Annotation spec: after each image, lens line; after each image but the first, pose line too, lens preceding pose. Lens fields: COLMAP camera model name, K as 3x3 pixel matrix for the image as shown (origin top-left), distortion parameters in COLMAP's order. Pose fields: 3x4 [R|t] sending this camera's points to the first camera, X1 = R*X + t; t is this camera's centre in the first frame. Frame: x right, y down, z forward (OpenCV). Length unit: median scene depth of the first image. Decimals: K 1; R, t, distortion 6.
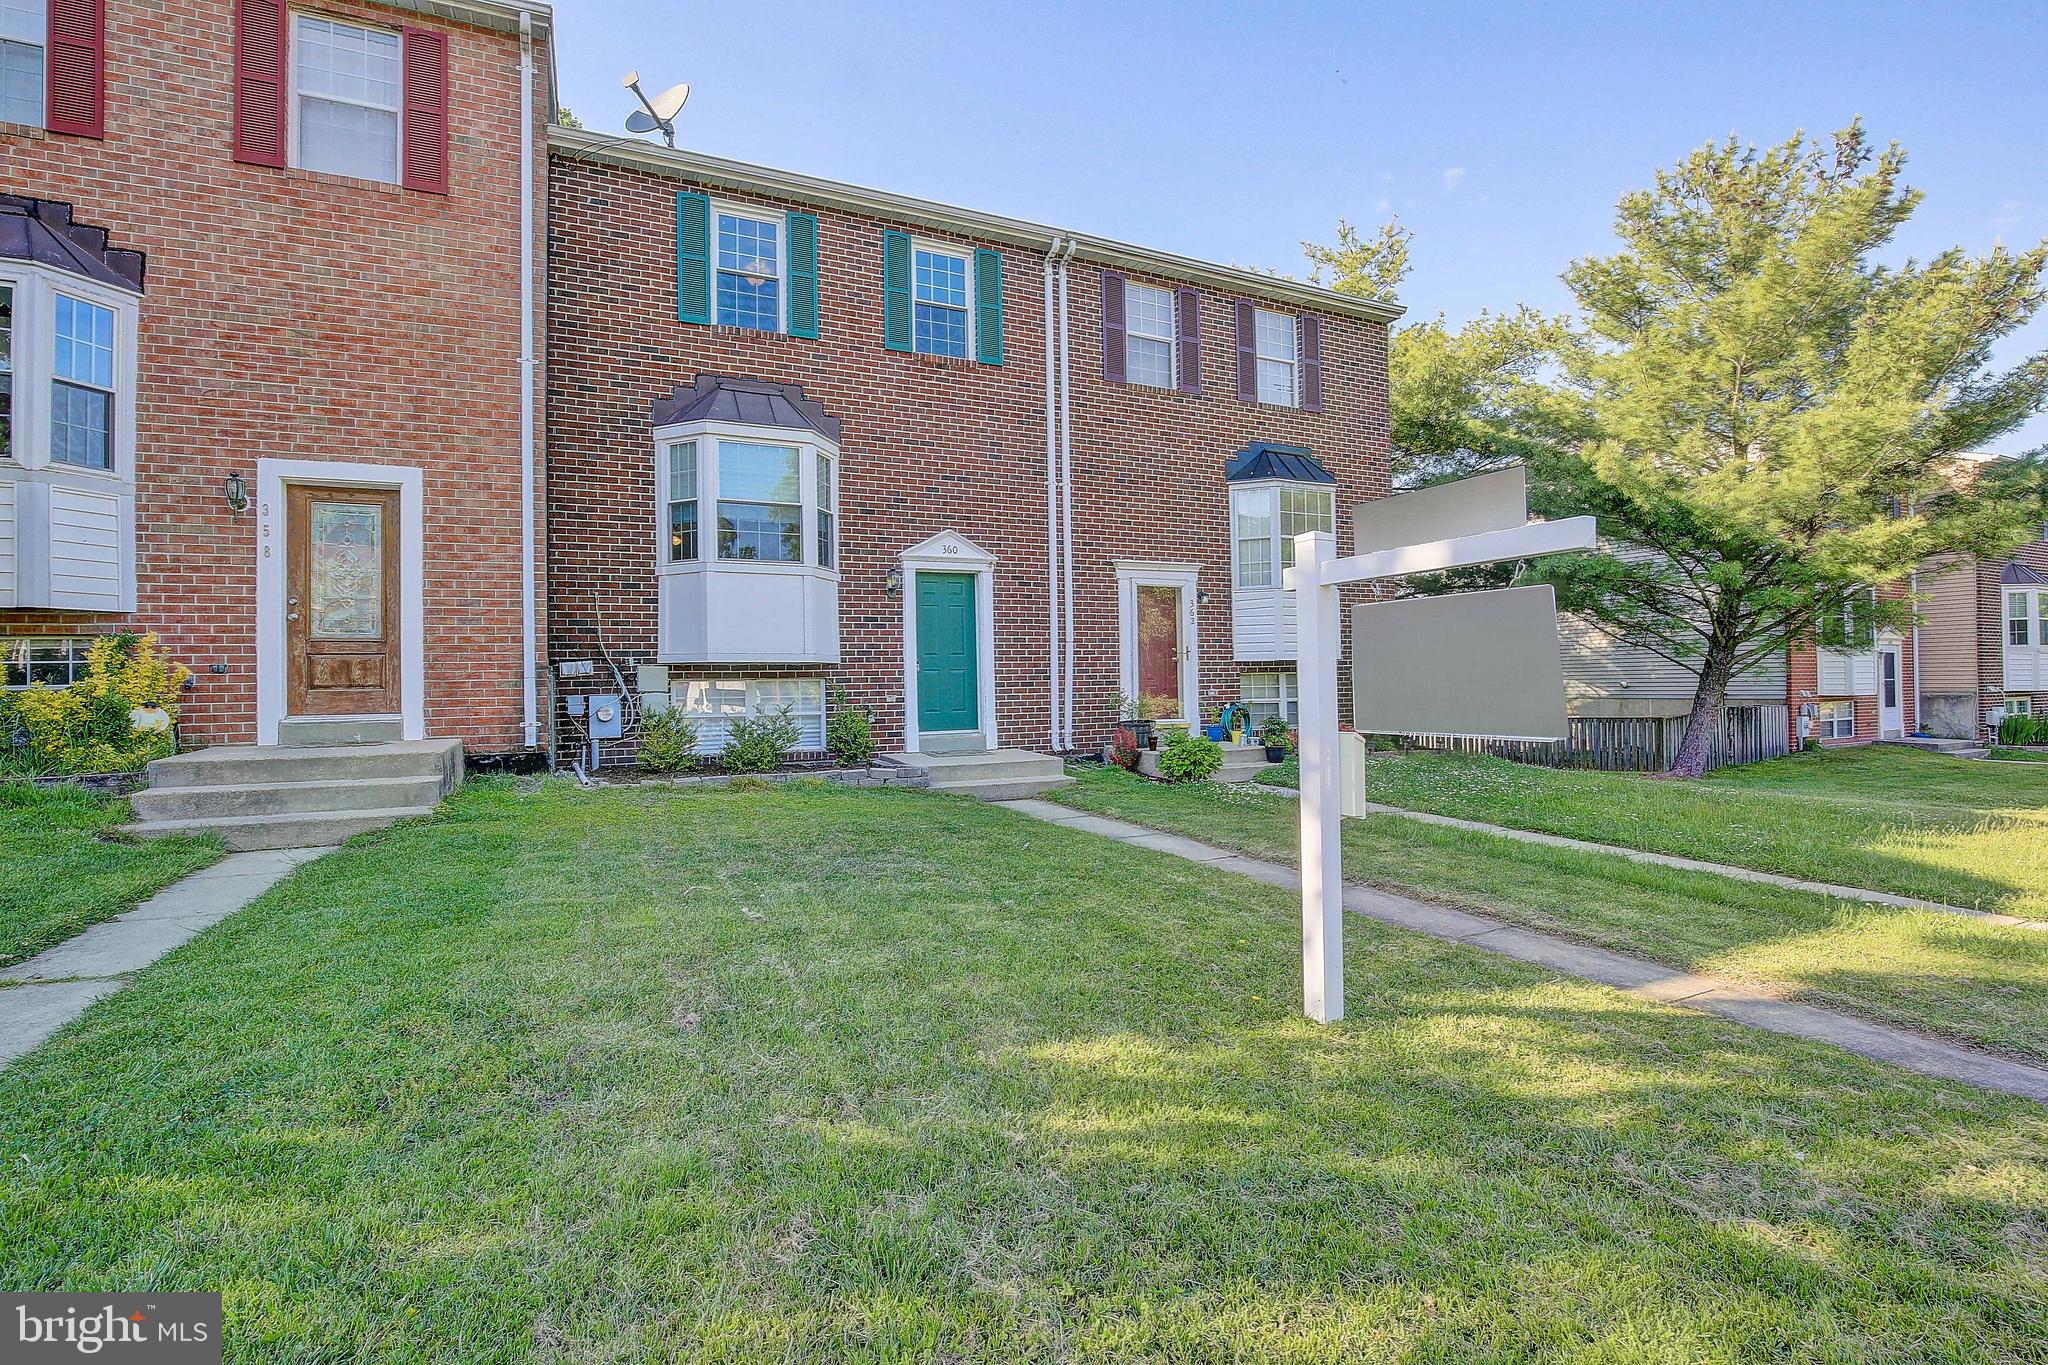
lens RADIAL K [[939.1, 0, 1013.4], [0, 939.1, 674.7], [0, 0, 1]] dist [-0.037287, 0.006798]
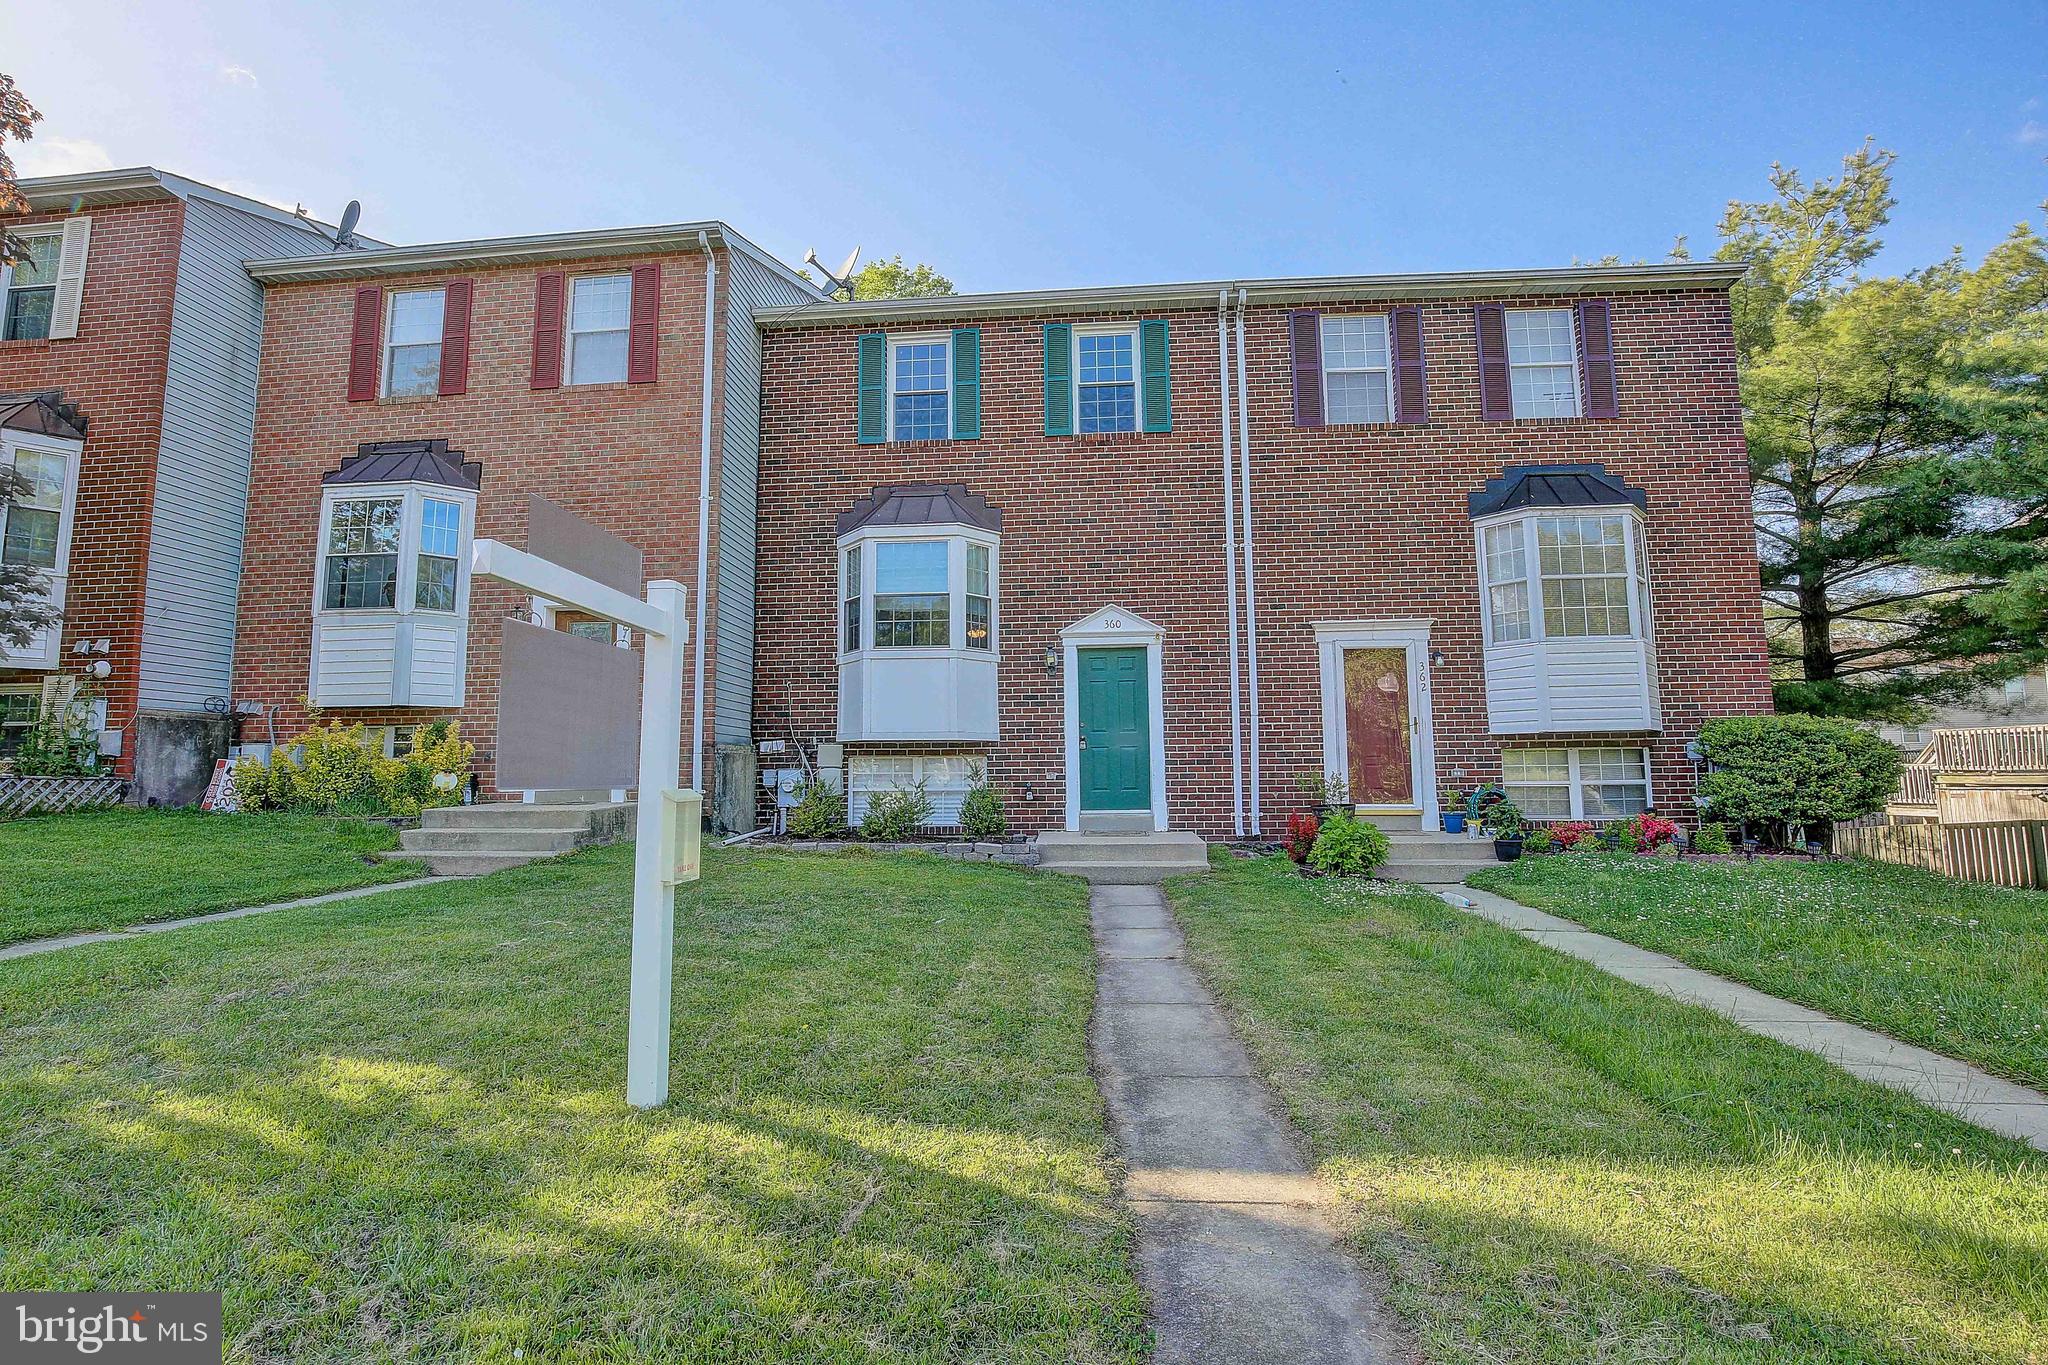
lens RADIAL K [[939.1, 0, 1013.4], [0, 939.1, 674.7], [0, 0, 1]] dist [-0.037287, 0.006798]
pose [[0.864554, -0.046803, -0.500355, 0.359608], [0.000316, 0.995704, -0.092592, 0.011217], [0.502539, 0.079893, 0.860855, 0.116281]]
